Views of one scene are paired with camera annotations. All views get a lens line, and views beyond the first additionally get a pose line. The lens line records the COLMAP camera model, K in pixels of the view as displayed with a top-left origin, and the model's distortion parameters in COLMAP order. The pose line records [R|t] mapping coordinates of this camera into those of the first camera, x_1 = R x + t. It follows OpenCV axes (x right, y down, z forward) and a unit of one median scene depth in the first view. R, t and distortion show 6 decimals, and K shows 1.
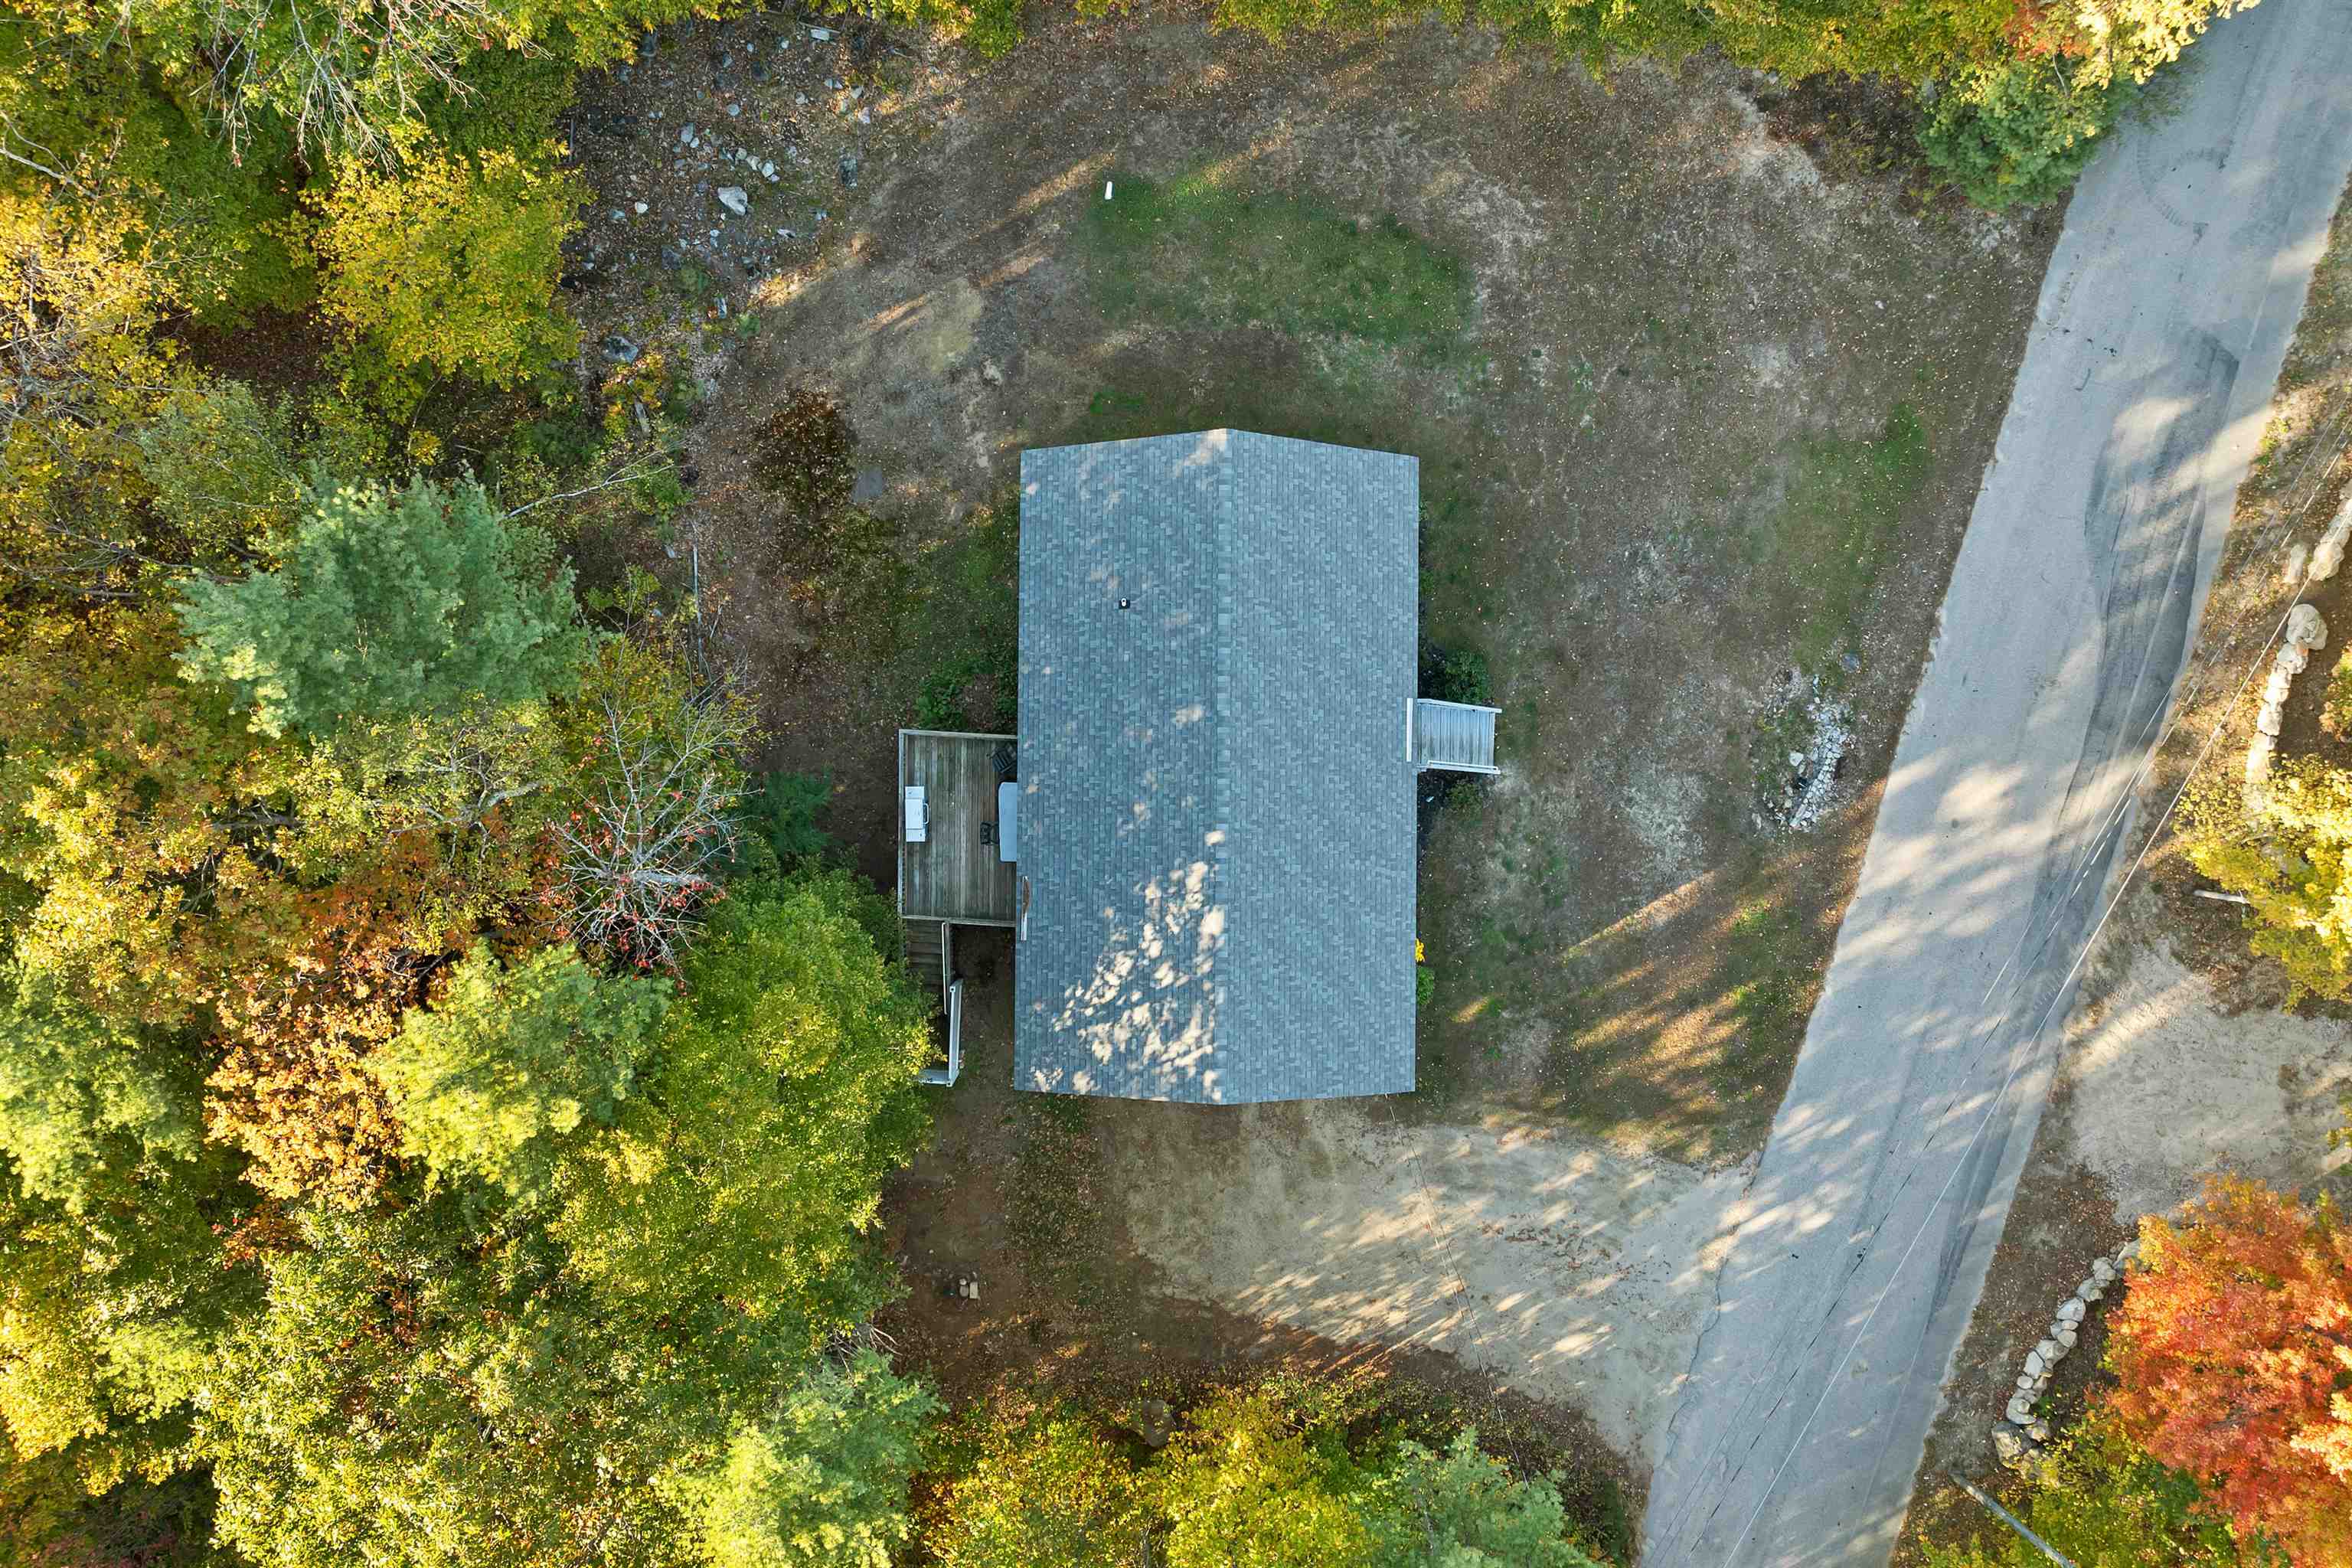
lens RADIAL K [[1688.7, 0, 1172.7], [0, 1688.7, 834.7], [0, 0, 1]] dist [-0.069618, 0.049177]
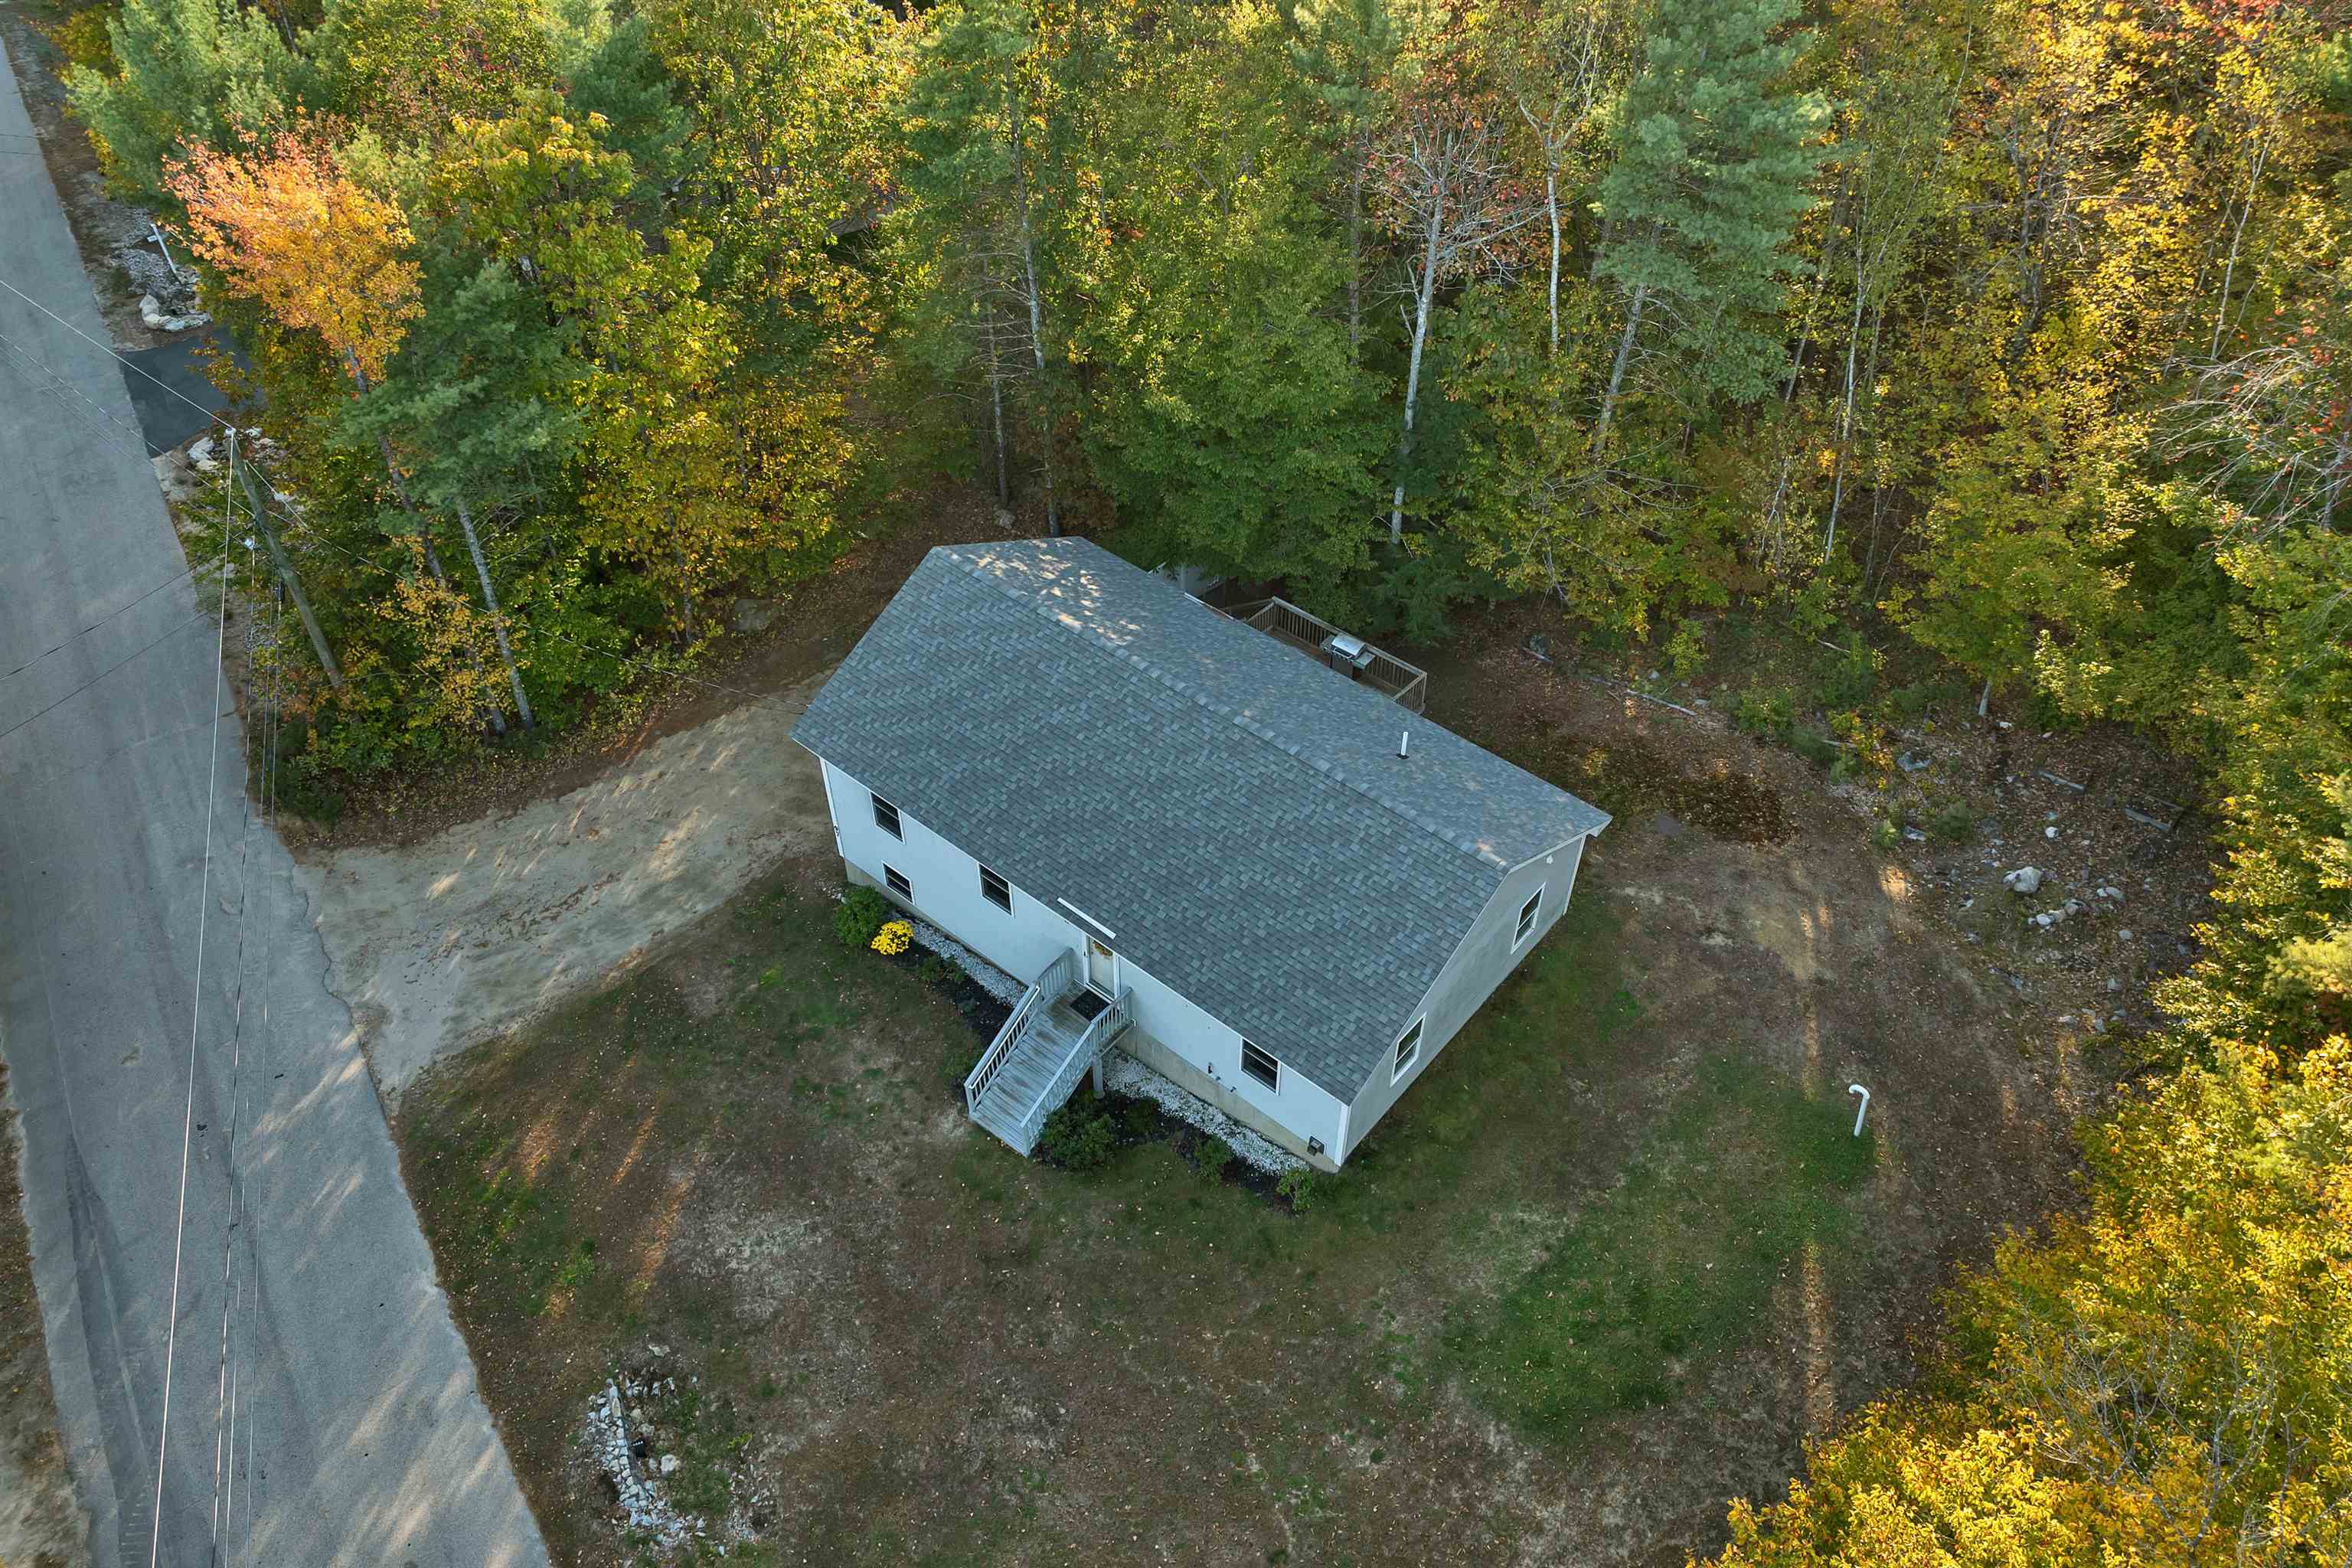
lens RADIAL K [[1688.7, 0, 1172.7], [0, 1688.7, 834.7], [0, 0, 1]] dist [-0.069618, 0.049177]
pose [[-0.634488, 0.532945, -0.559817, 0.494737], [-0.772696, -0.455296, 0.442320, -0.394047], [-0.019150, 0.713215, 0.700684, 0.346726]]
